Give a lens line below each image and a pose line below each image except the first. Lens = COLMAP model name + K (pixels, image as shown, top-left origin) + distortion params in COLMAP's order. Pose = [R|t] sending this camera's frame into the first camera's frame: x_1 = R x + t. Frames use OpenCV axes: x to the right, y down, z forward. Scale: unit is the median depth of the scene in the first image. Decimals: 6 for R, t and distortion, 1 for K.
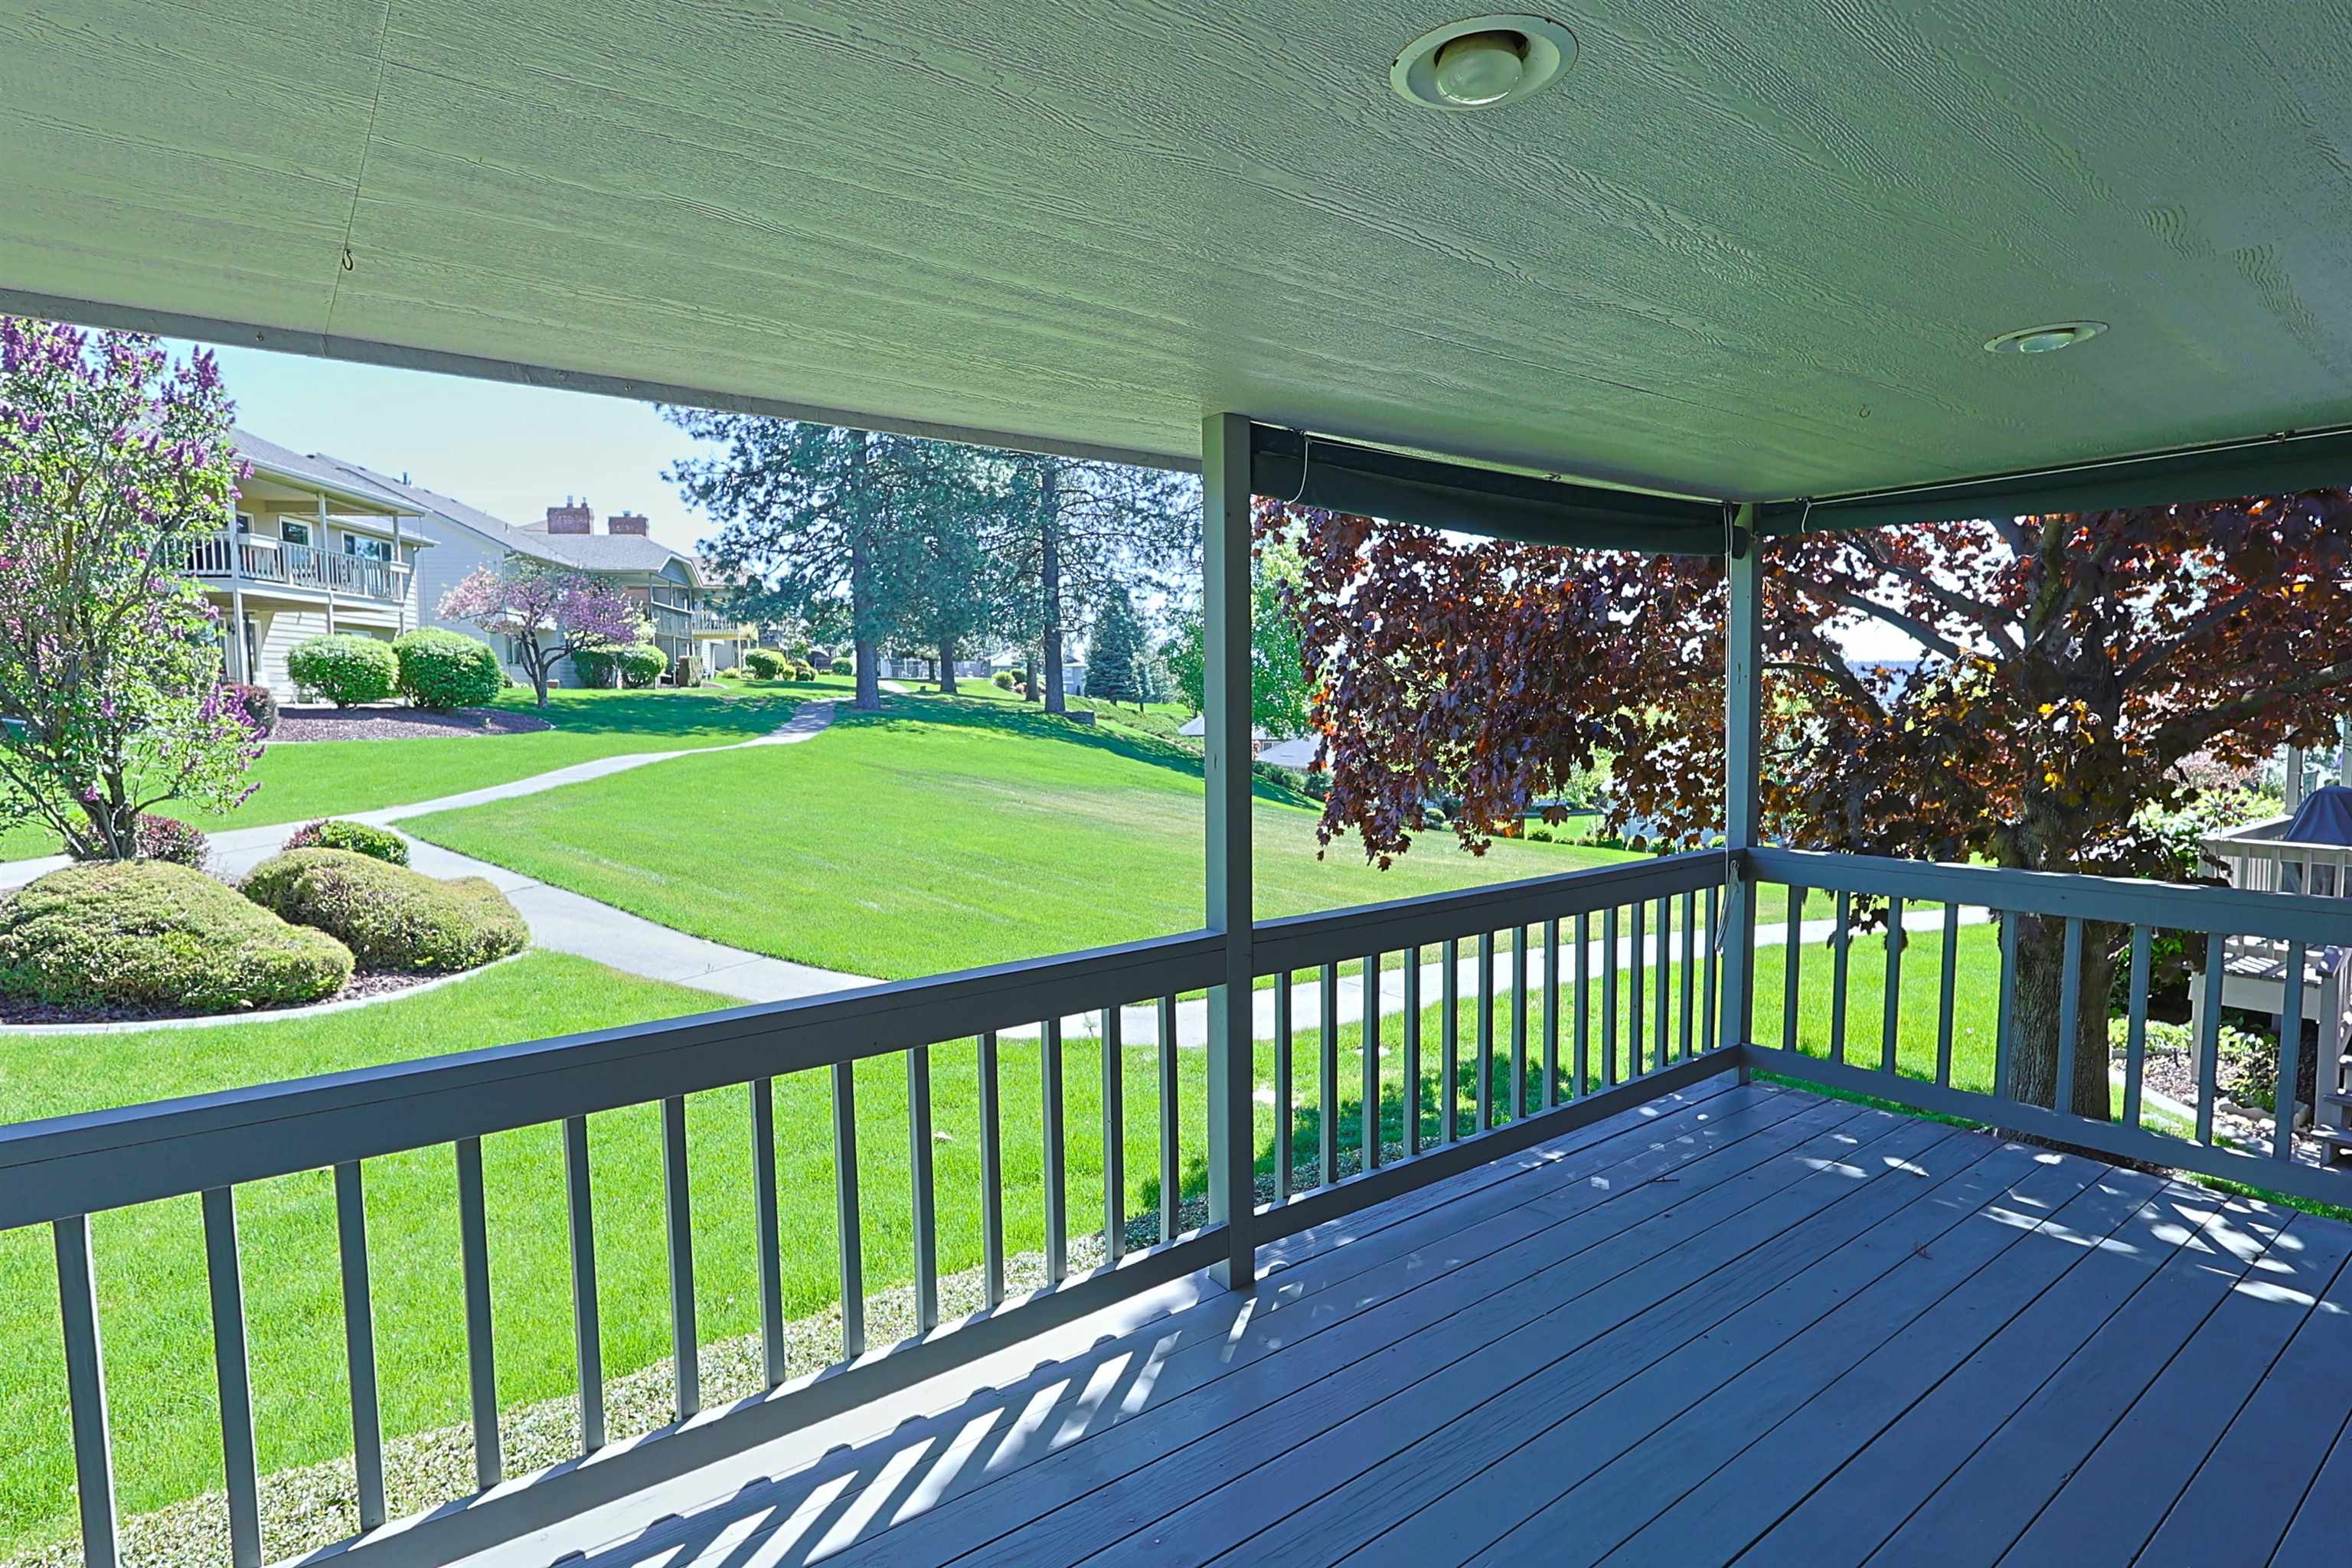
lens RADIAL K [[1203.3, 0, 1169.8], [0, 1203.3, 782.5], [0, 0, 1]] dist [-0.001546, 0.001567]
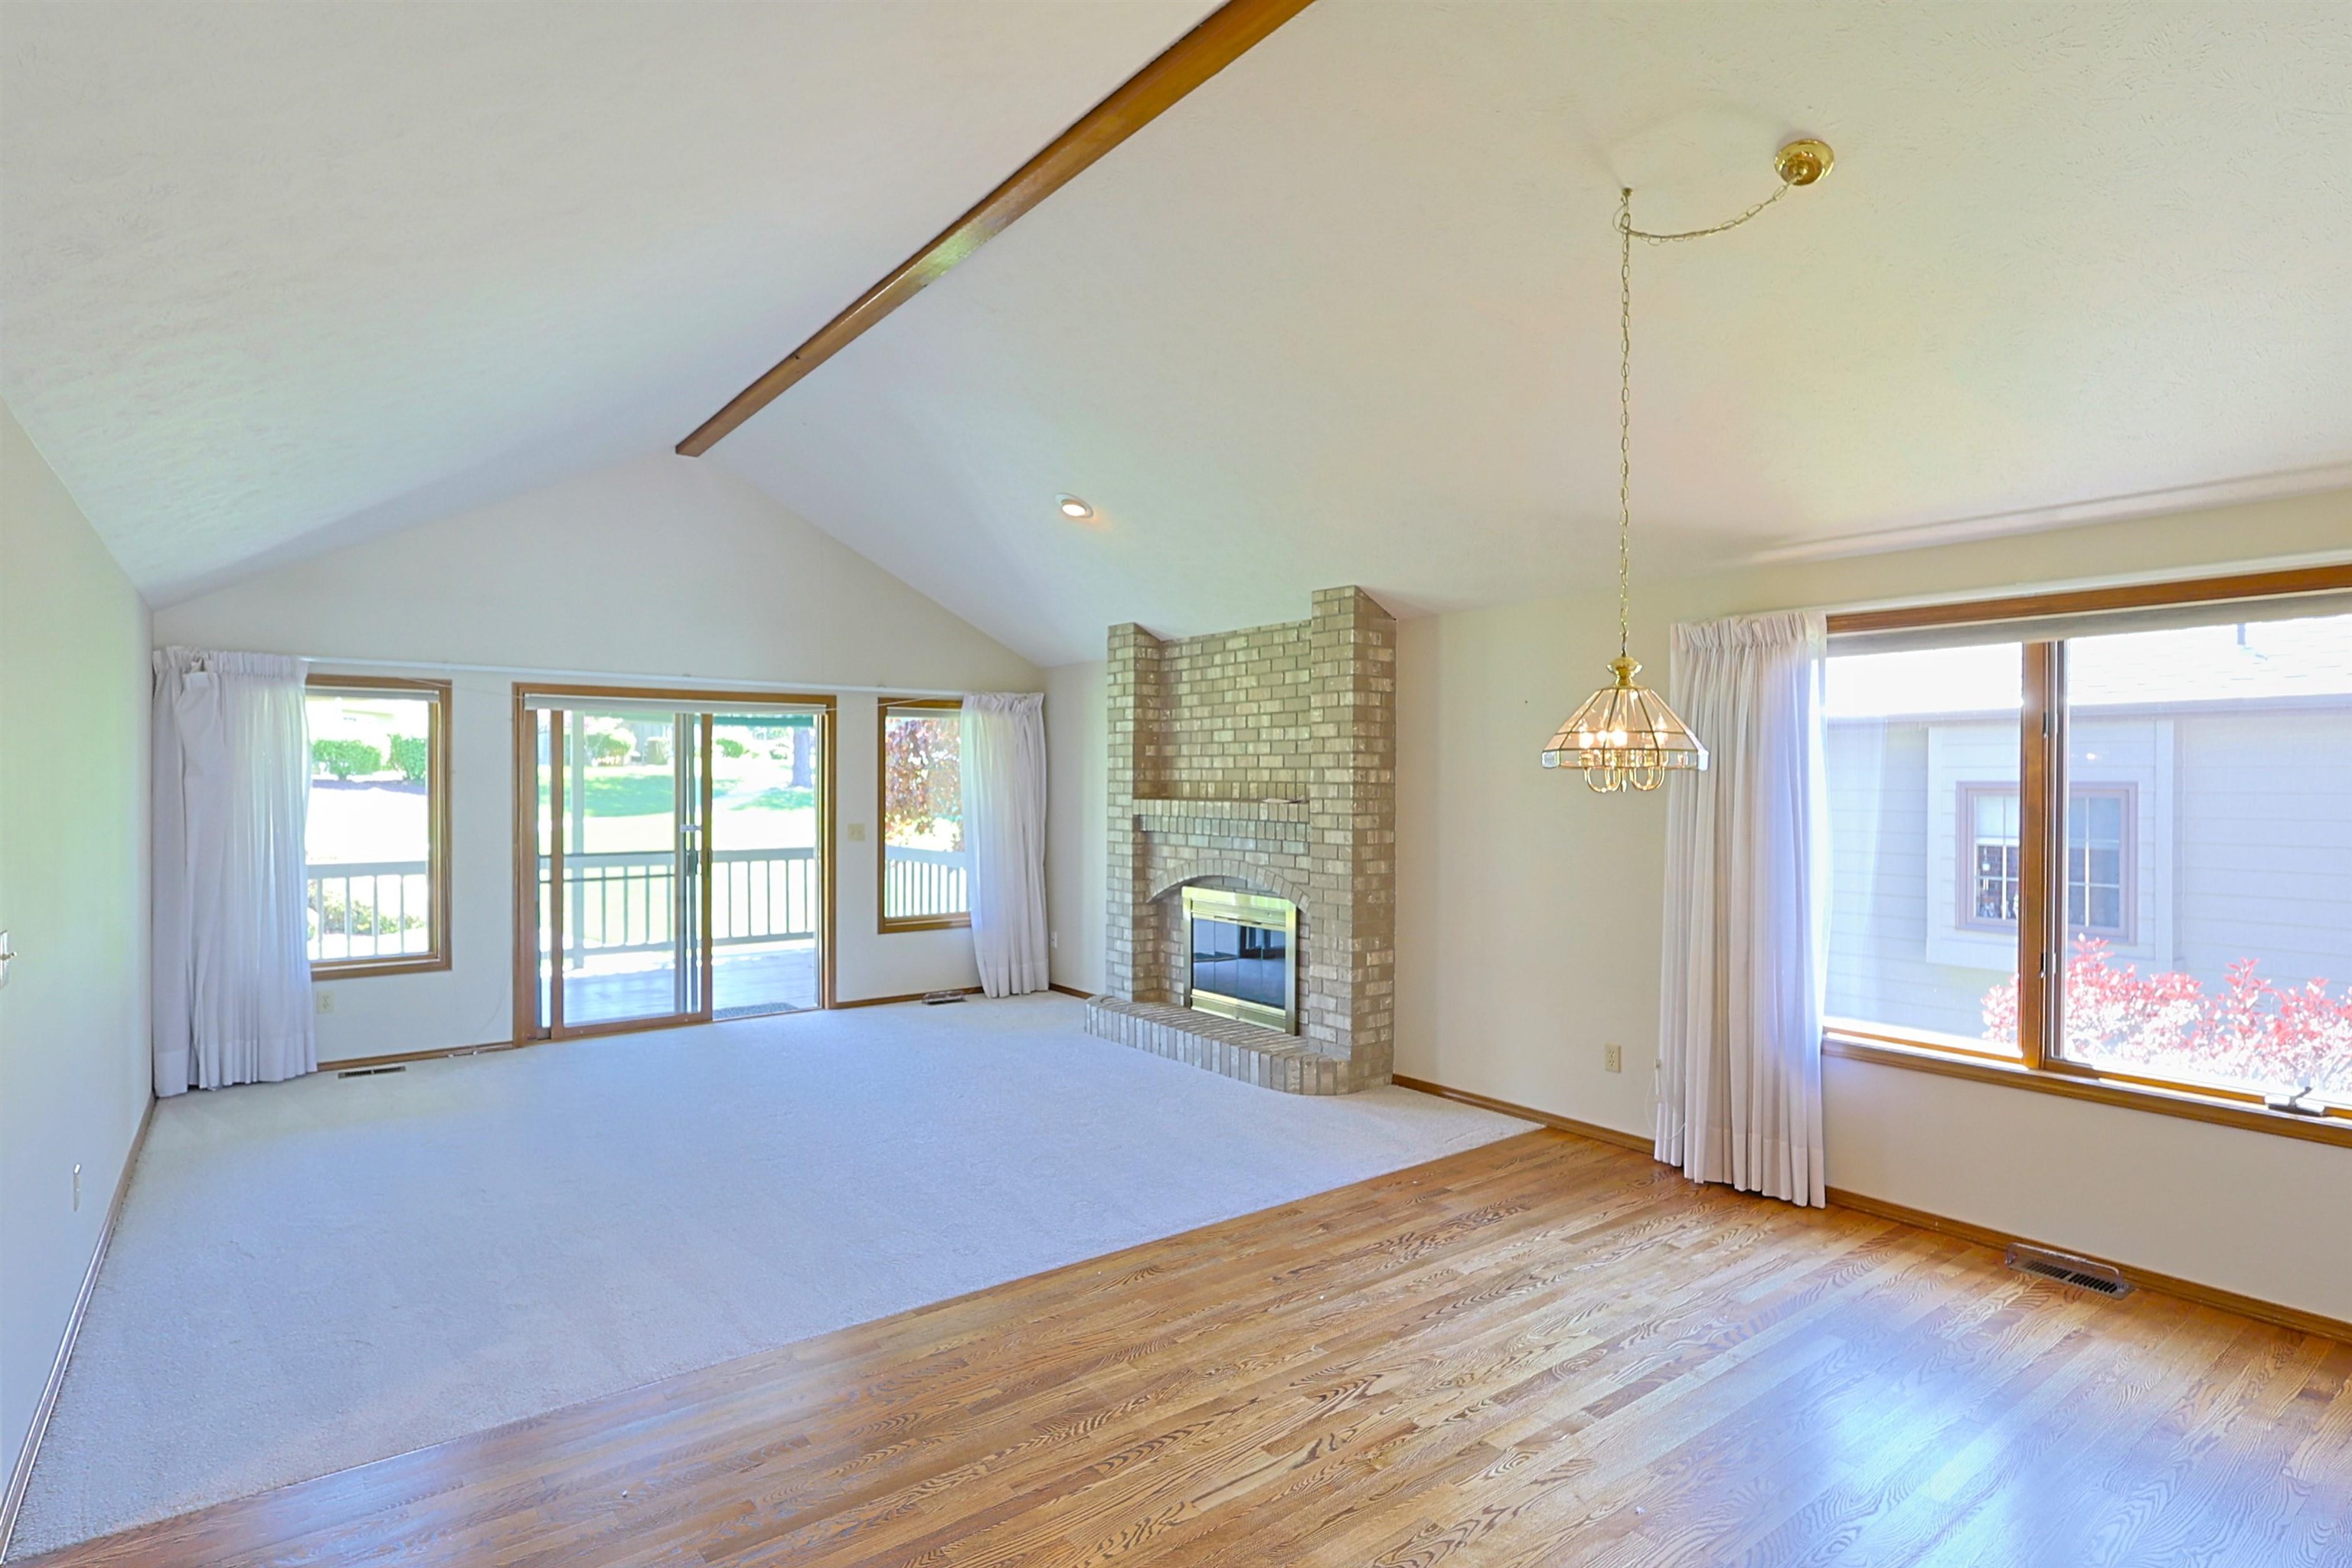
lens RADIAL K [[1203.3, 0, 1169.8], [0, 1203.3, 782.5], [0, 0, 1]] dist [-0.001546, 0.001567]
pose [[0.999879, 0.013559, -0.007622, 0.096210], [-0.014049, 0.997564, -0.068323, 0.007626], [0.006677, 0.068422, 0.997634, -0.127704]]
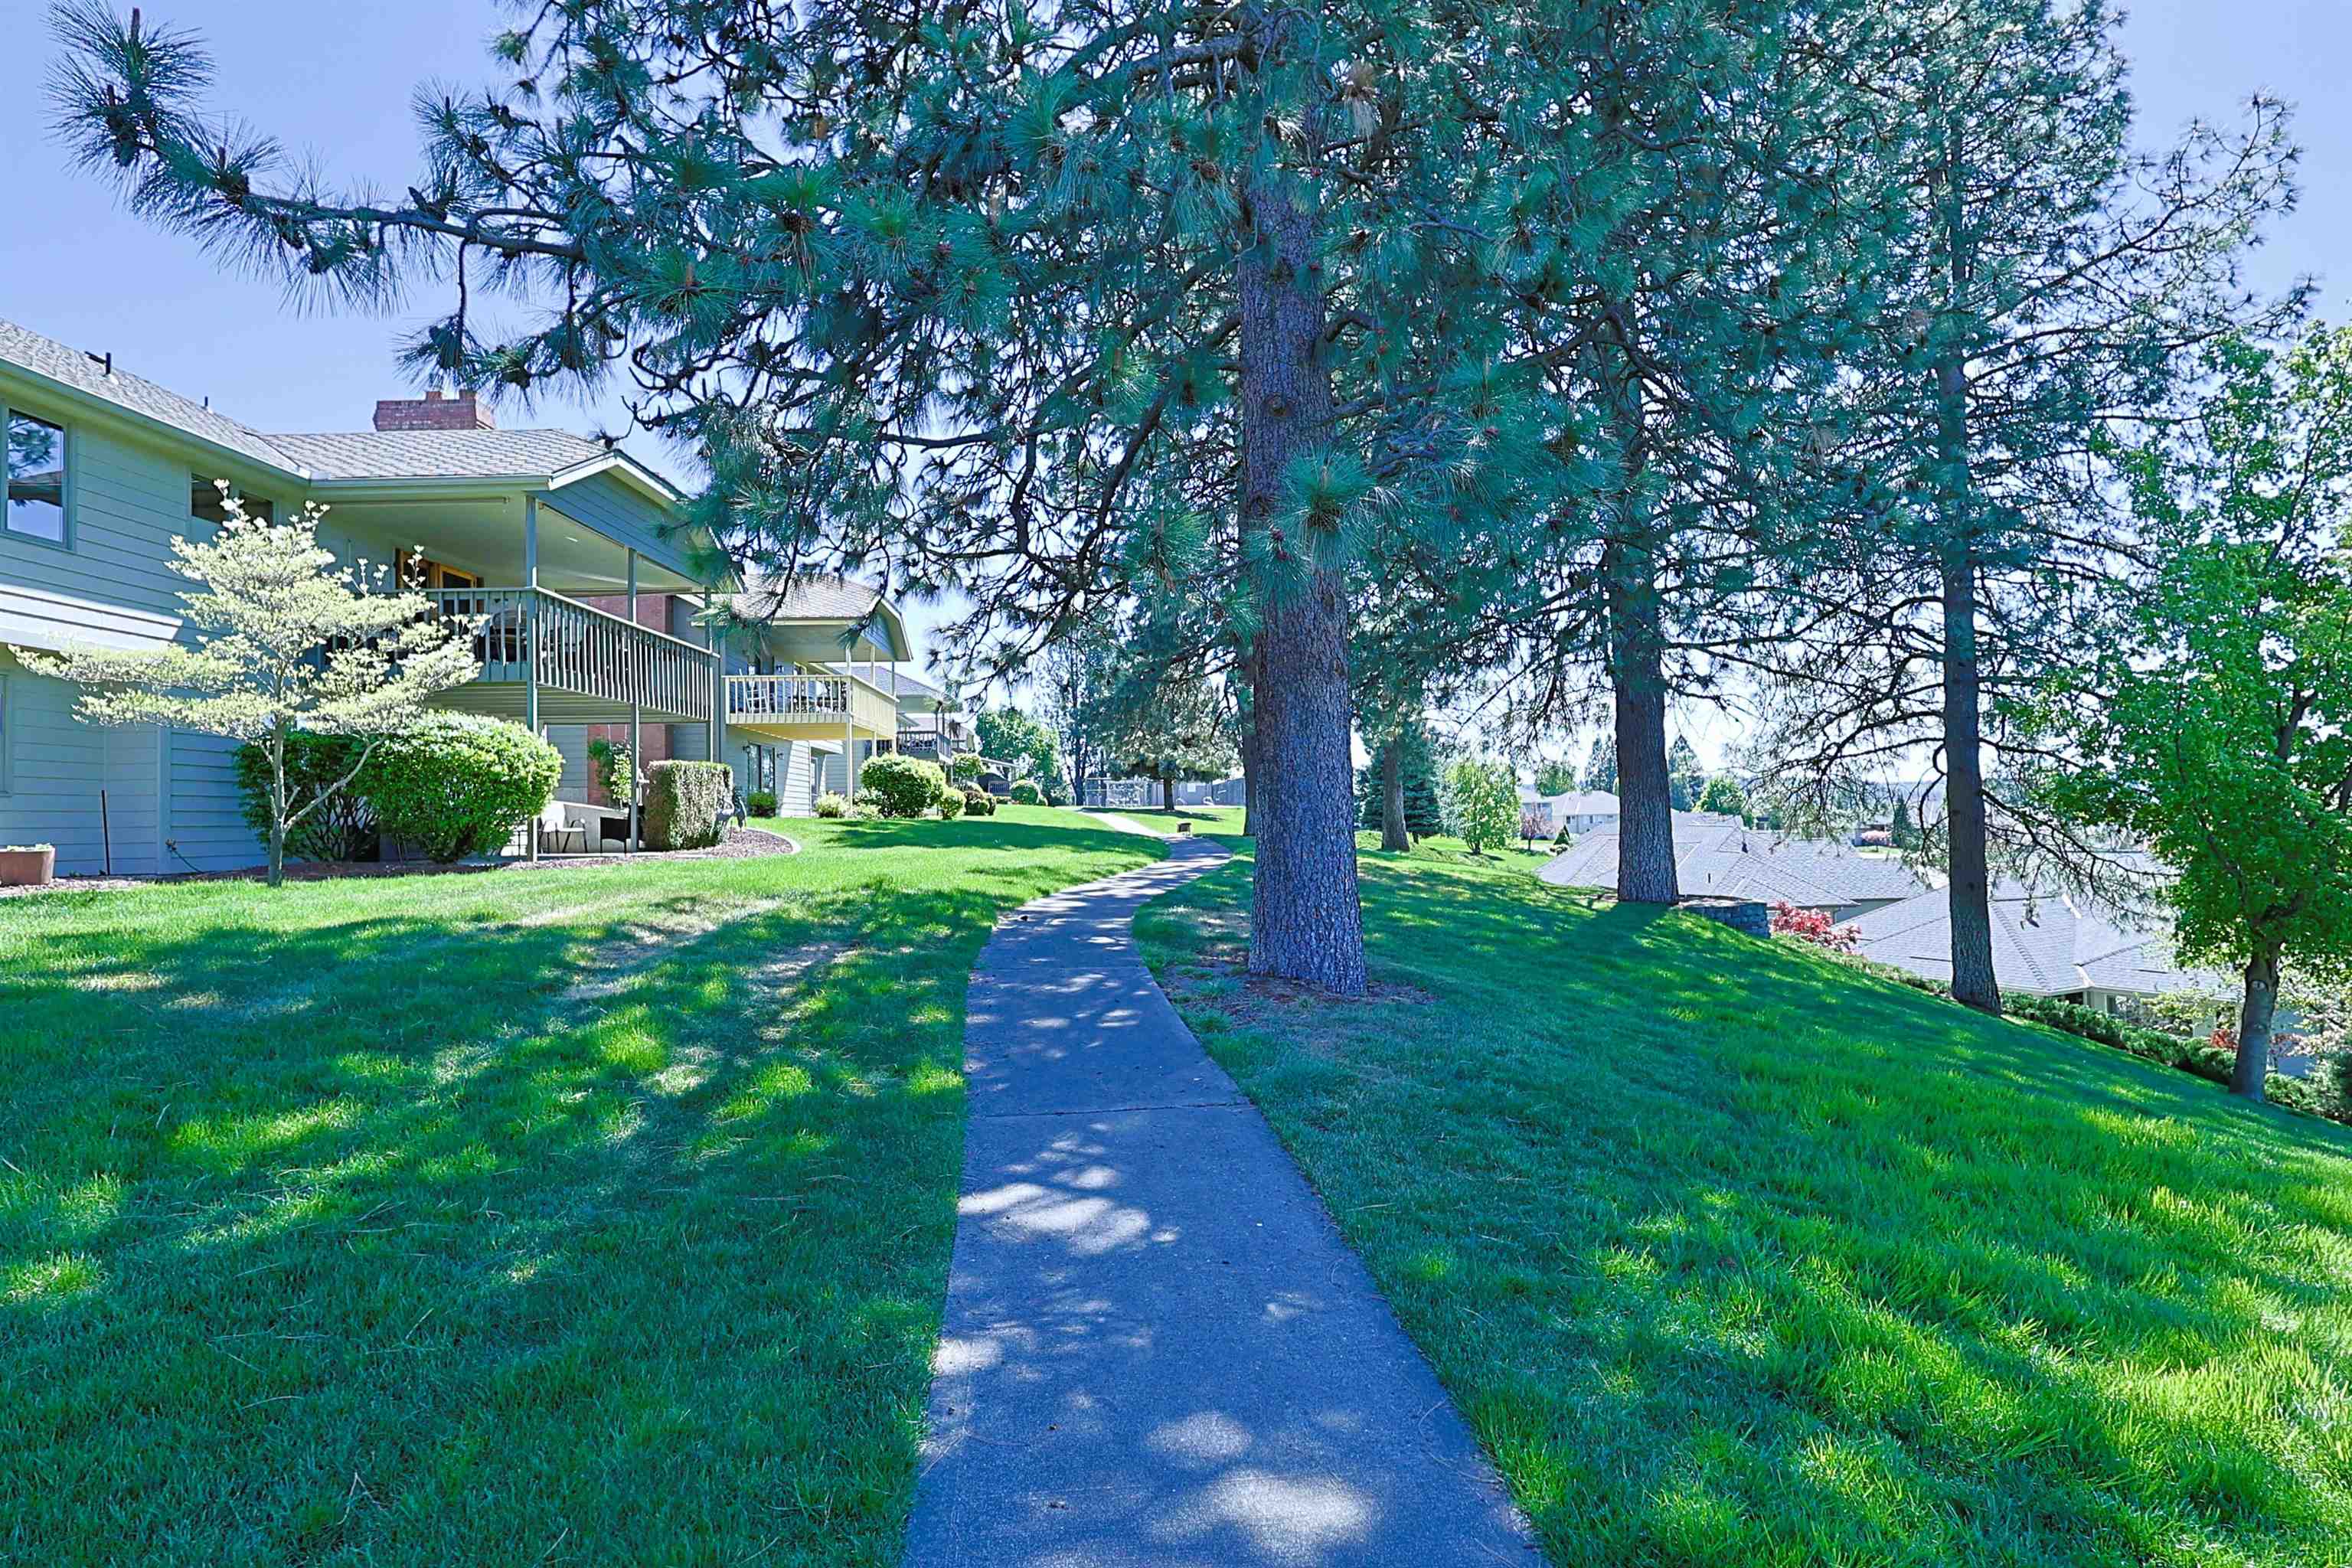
lens RADIAL K [[1203.3, 0, 1169.8], [0, 1203.3, 782.5], [0, 0, 1]] dist [-0.001546, 0.001567]
pose [[0.991591, -0.023635, -0.127235, -0.221086], [0.010698, 0.994786, -0.101418, -0.064502], [0.128969, 0.099205, 0.986674, 0.699684]]
